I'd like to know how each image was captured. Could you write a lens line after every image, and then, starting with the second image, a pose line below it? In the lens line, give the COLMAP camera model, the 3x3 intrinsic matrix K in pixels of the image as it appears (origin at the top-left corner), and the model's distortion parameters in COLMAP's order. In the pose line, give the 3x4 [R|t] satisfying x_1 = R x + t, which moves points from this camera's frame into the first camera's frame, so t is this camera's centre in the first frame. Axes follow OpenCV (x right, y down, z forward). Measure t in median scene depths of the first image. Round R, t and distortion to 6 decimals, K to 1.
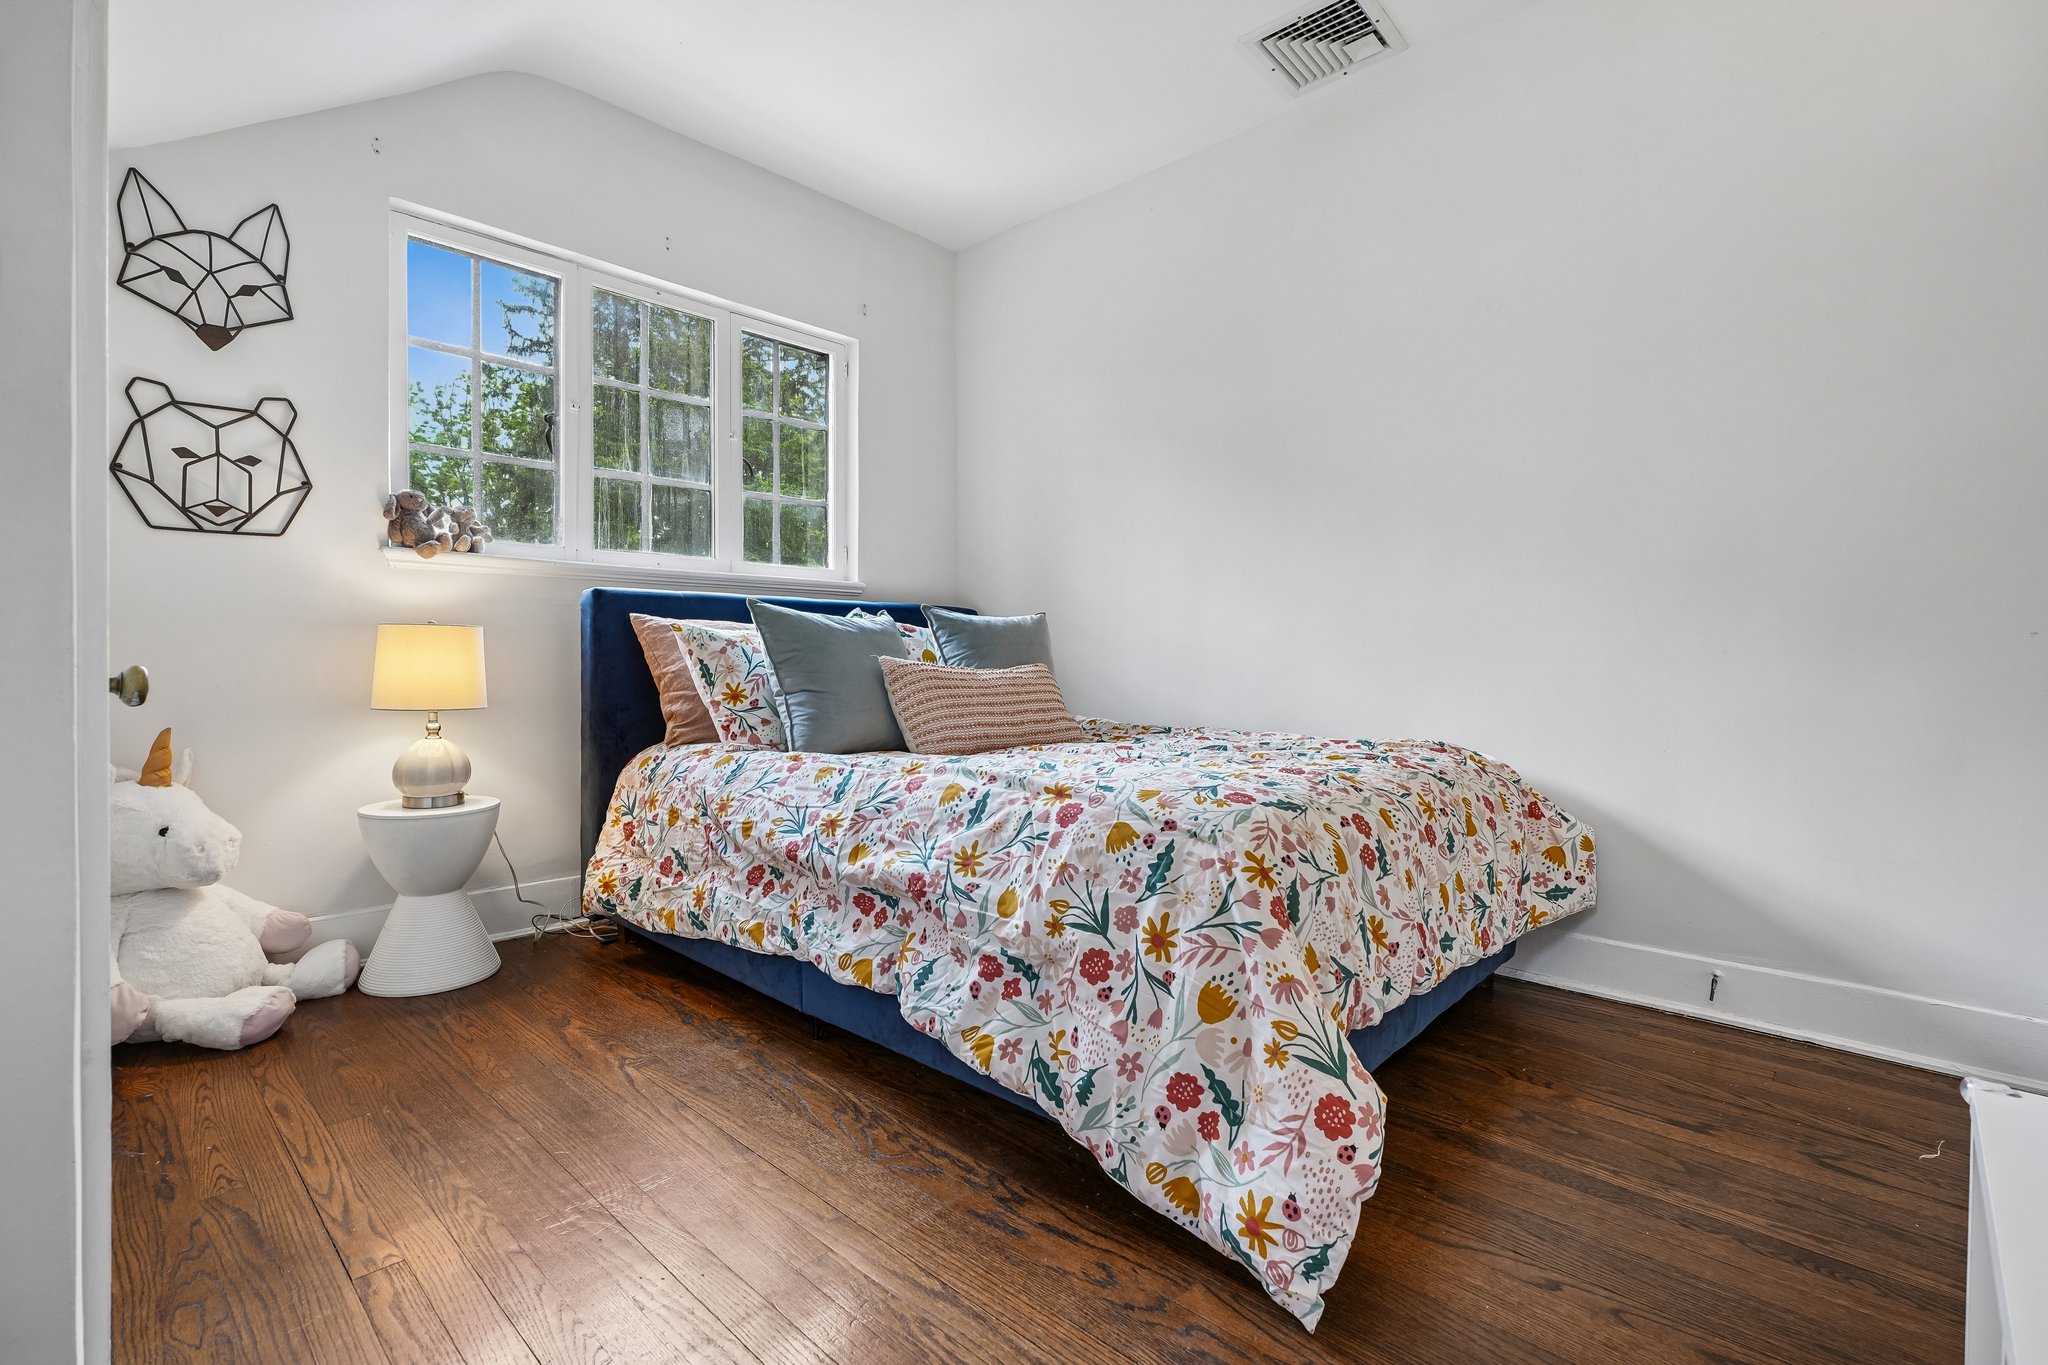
lens RADIAL K [[934.7, 0, 1007.1], [0, 934.7, 685.1], [0, 0, 1]] dist [-0.004240, -0.000131]
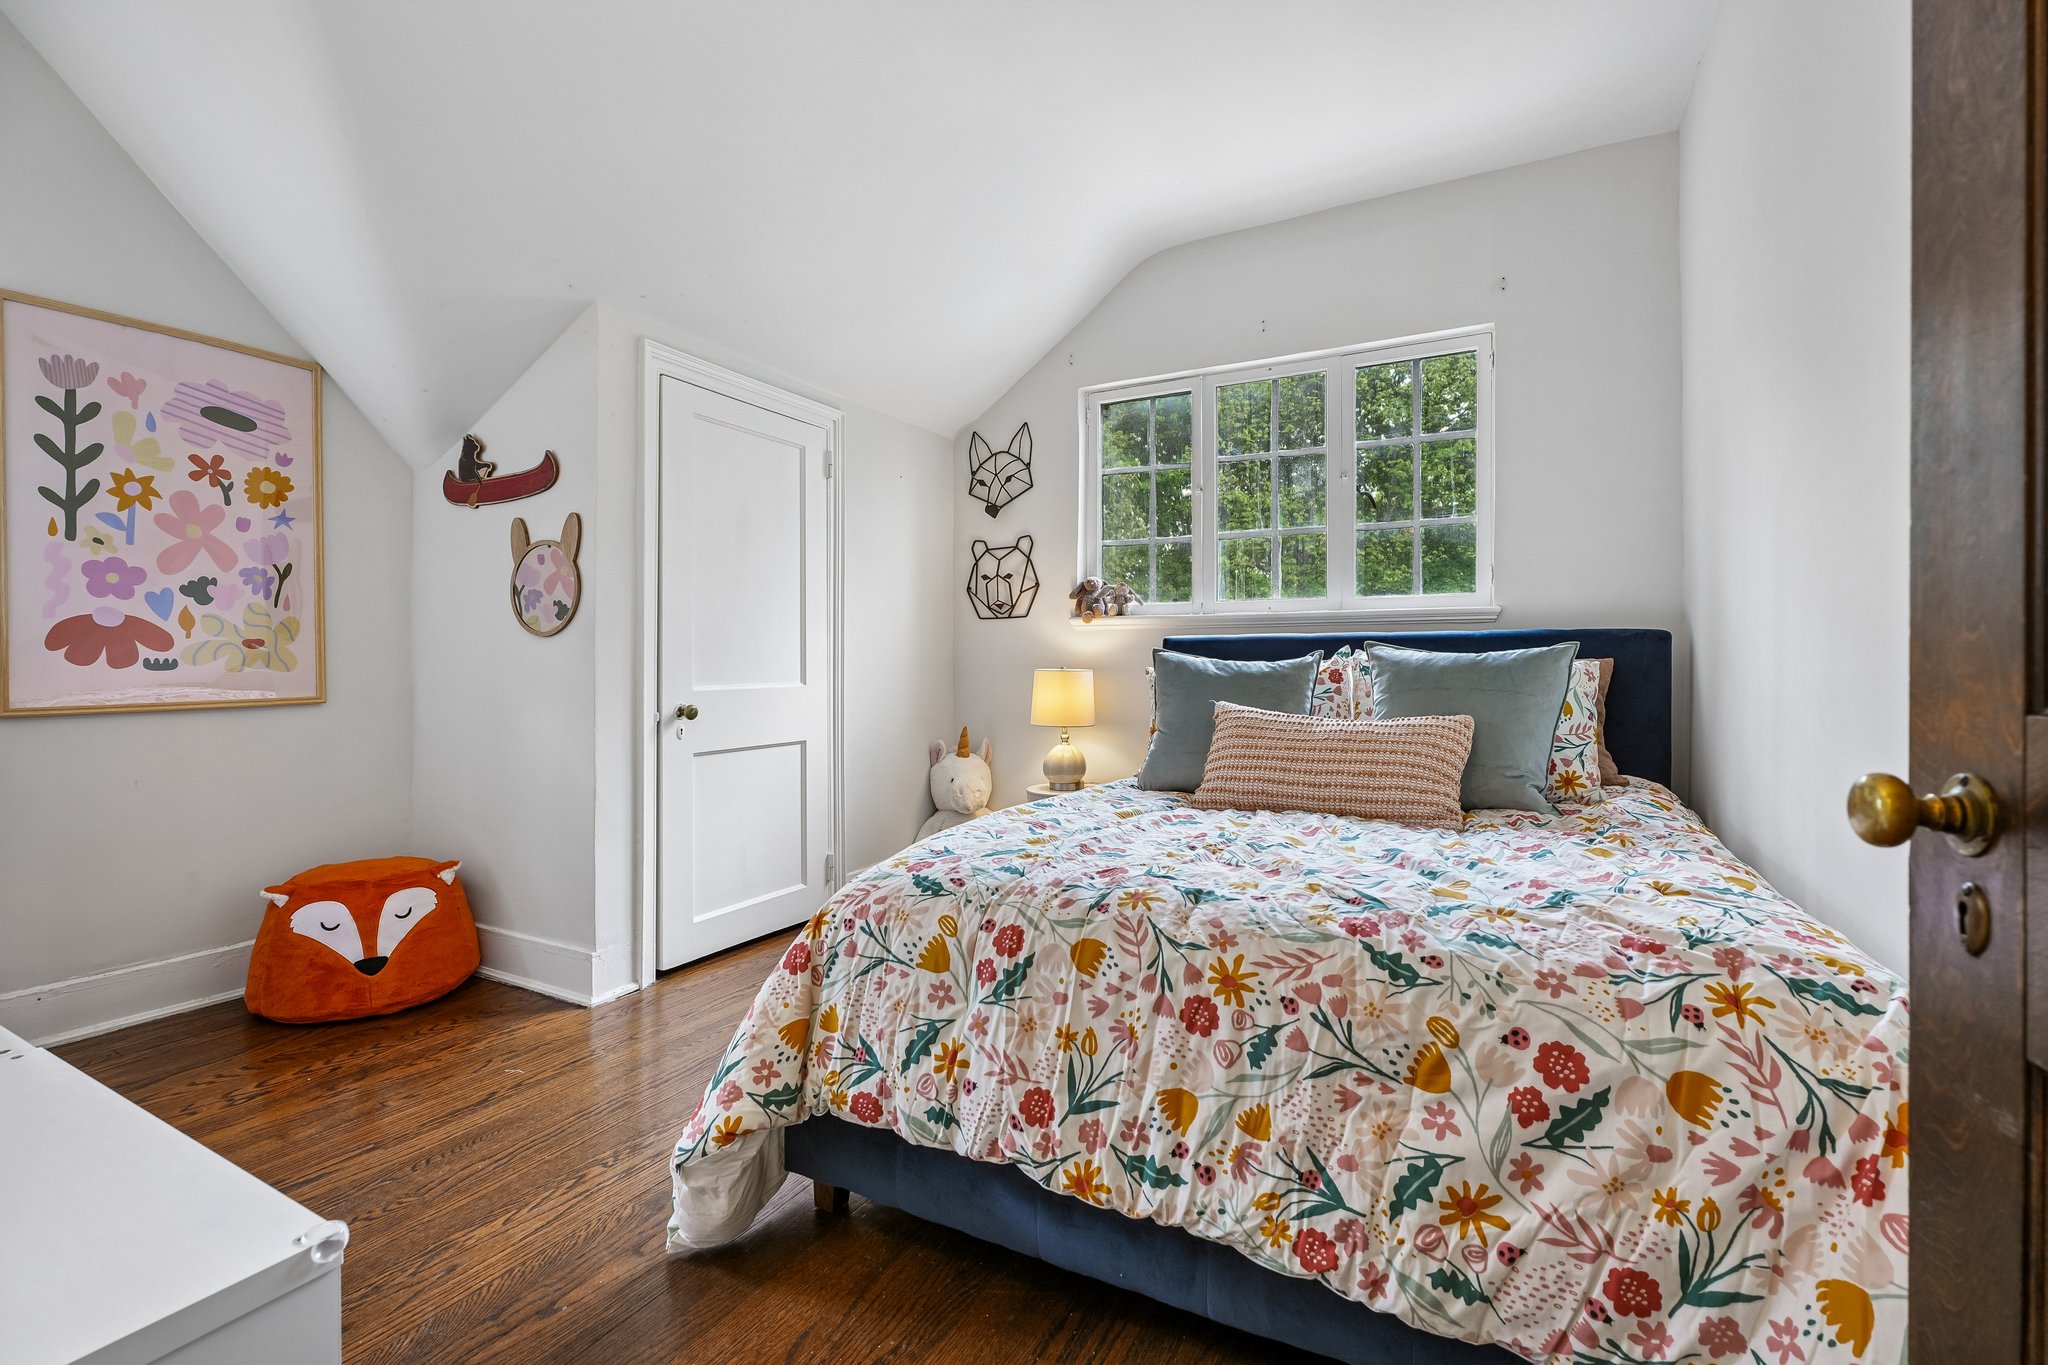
lens RADIAL K [[934.7, 0, 1011.2], [0, 934.7, 662.0], [0, 0, 1]] dist [-0.004240, -0.000131]
pose [[0.237083, -0.001830, -0.971488, 0.861647], [-0.023158, 0.999703, -0.007535, -0.065542], [0.971213, 0.024284, 0.236971, 0.578458]]
